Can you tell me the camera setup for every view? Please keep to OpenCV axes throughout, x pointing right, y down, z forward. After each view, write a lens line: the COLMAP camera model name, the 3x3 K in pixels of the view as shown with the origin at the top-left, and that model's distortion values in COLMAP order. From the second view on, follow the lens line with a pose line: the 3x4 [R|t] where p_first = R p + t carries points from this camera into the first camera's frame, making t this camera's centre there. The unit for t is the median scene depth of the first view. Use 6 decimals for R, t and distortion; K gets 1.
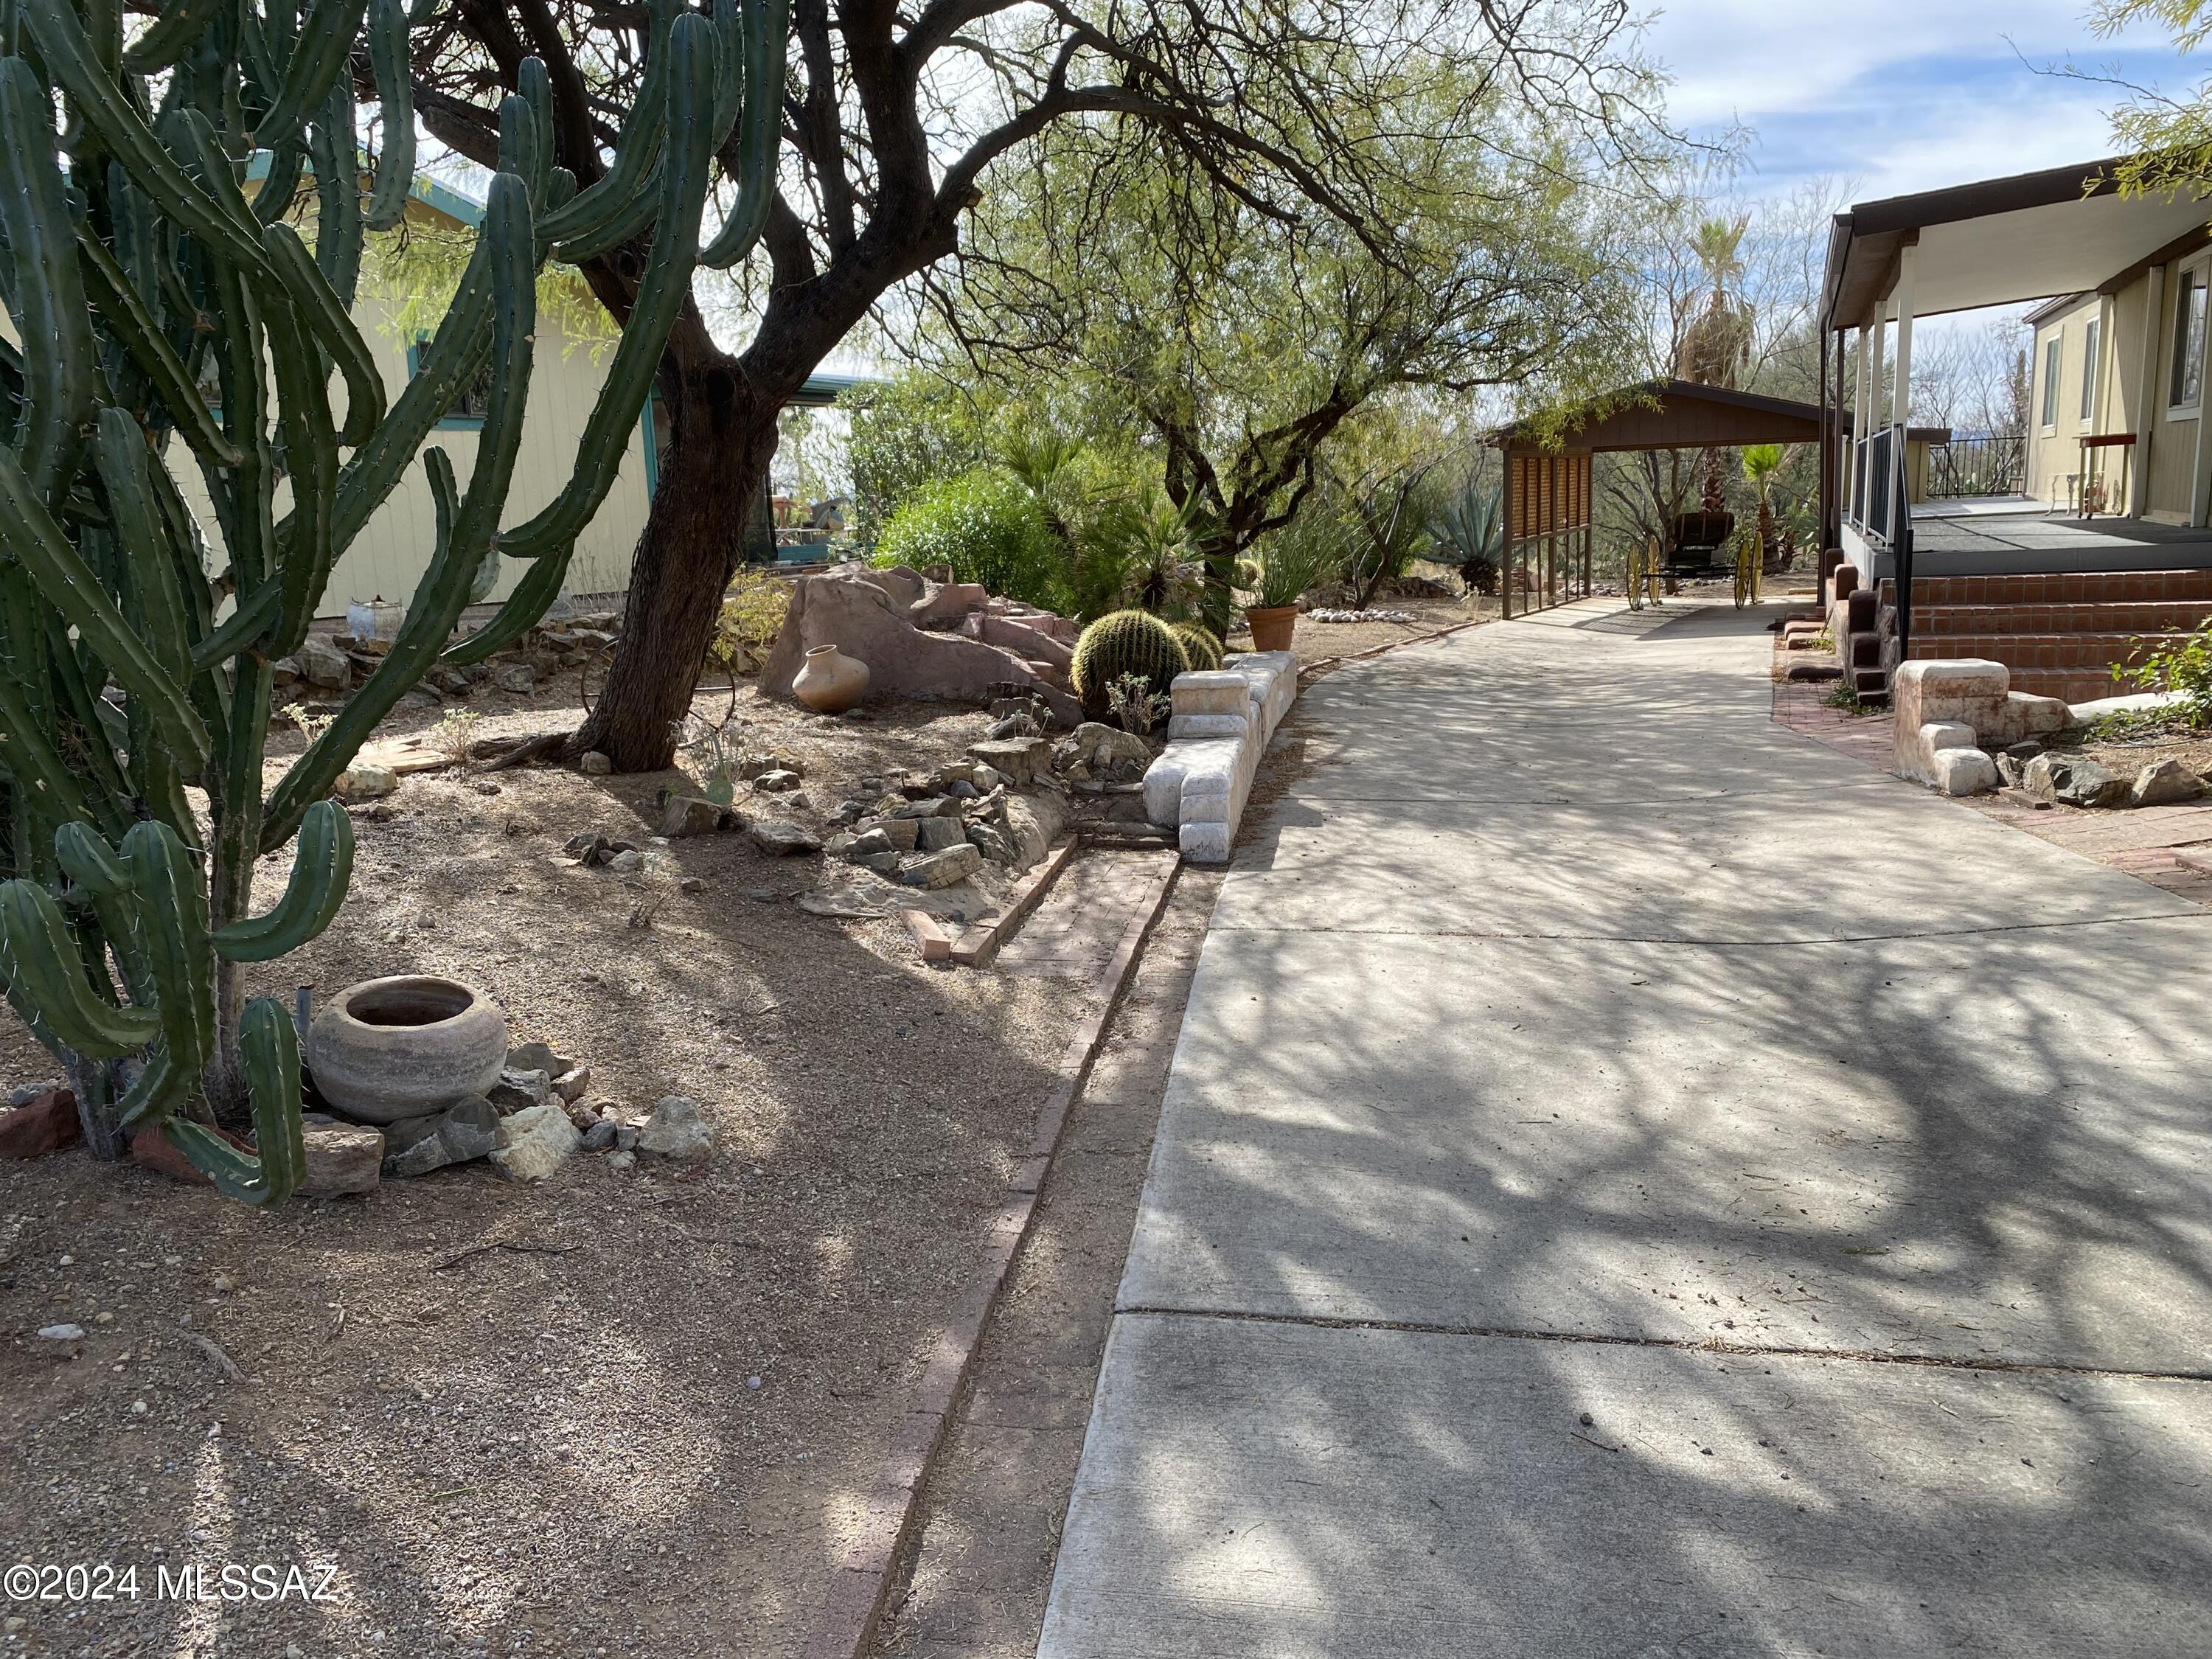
lens RADIAL K [[1681.7, 0, 1114.1], [0, 1681.7, 828.8], [0, 0, 1]] dist [0.048531, -0.063221]
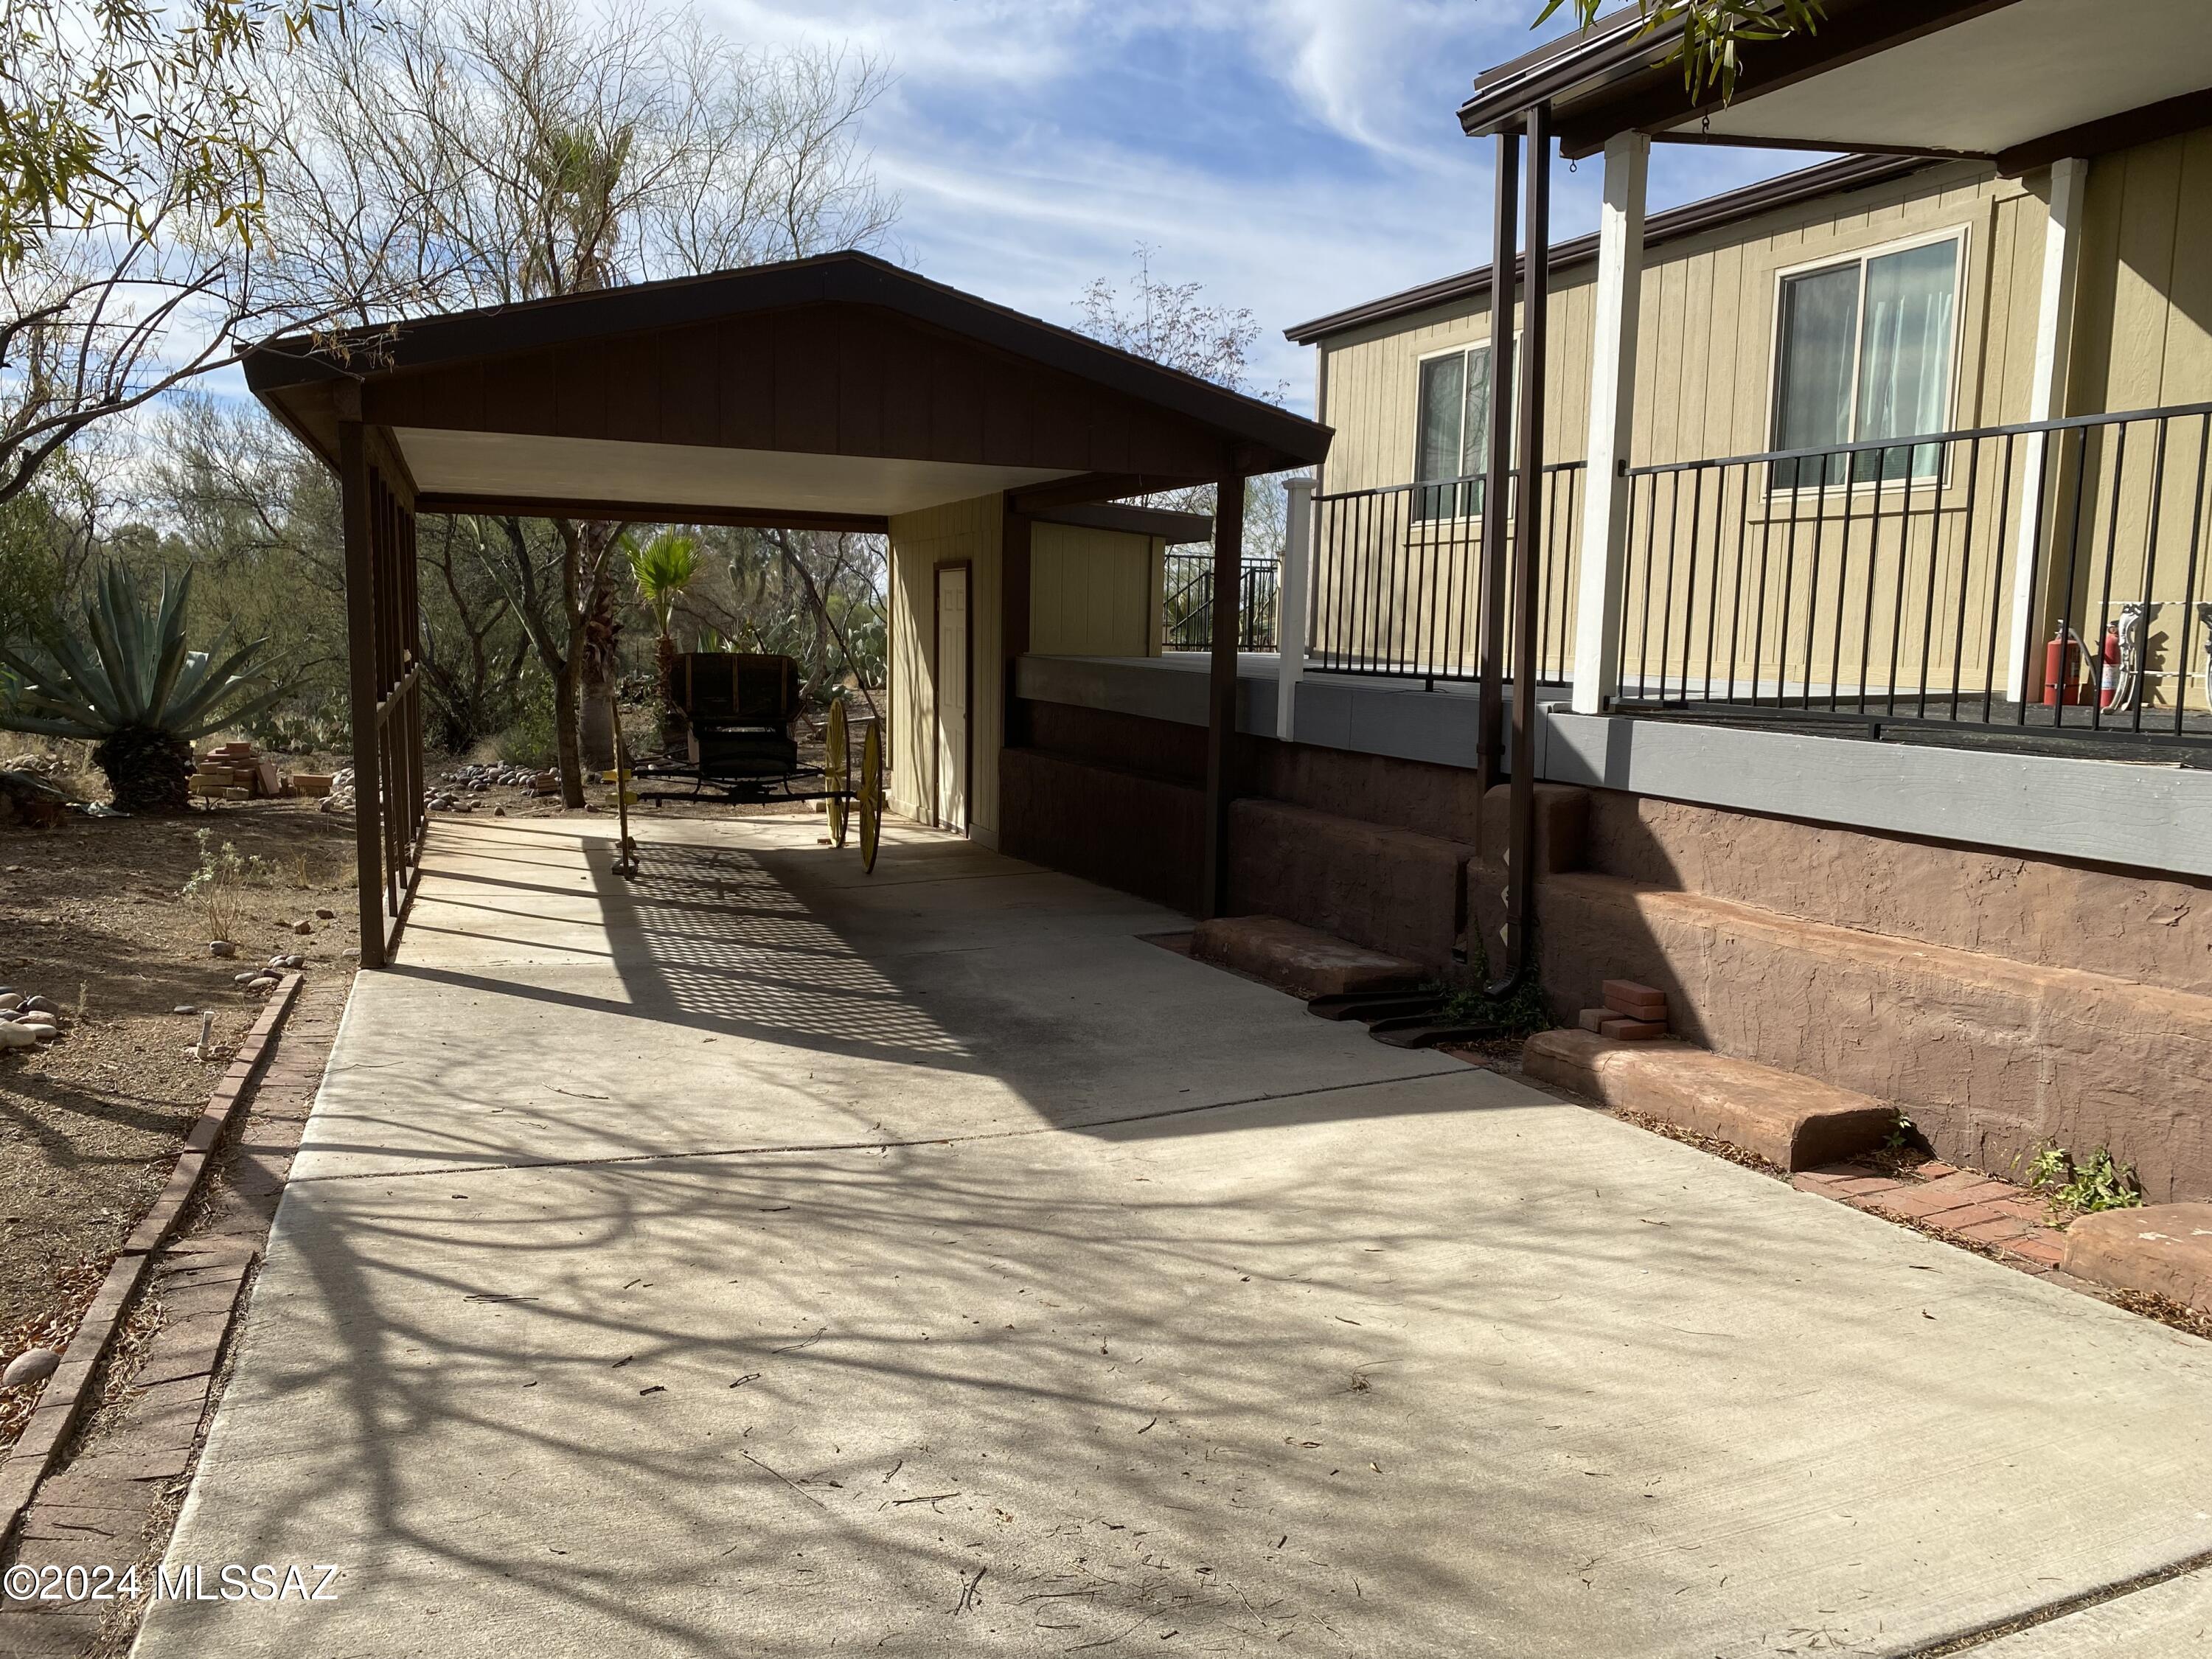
lens RADIAL K [[1681.7, 0, 1103.9], [0, 1681.7, 838.3], [0, 0, 1]] dist [0.048531, -0.063221]
pose [[0.711983, -0.031239, 0.701501, 0.116858], [0.083538, 0.995683, -0.040447, -0.129576], [-0.697210, 0.087399, 0.711520, 0.718330]]
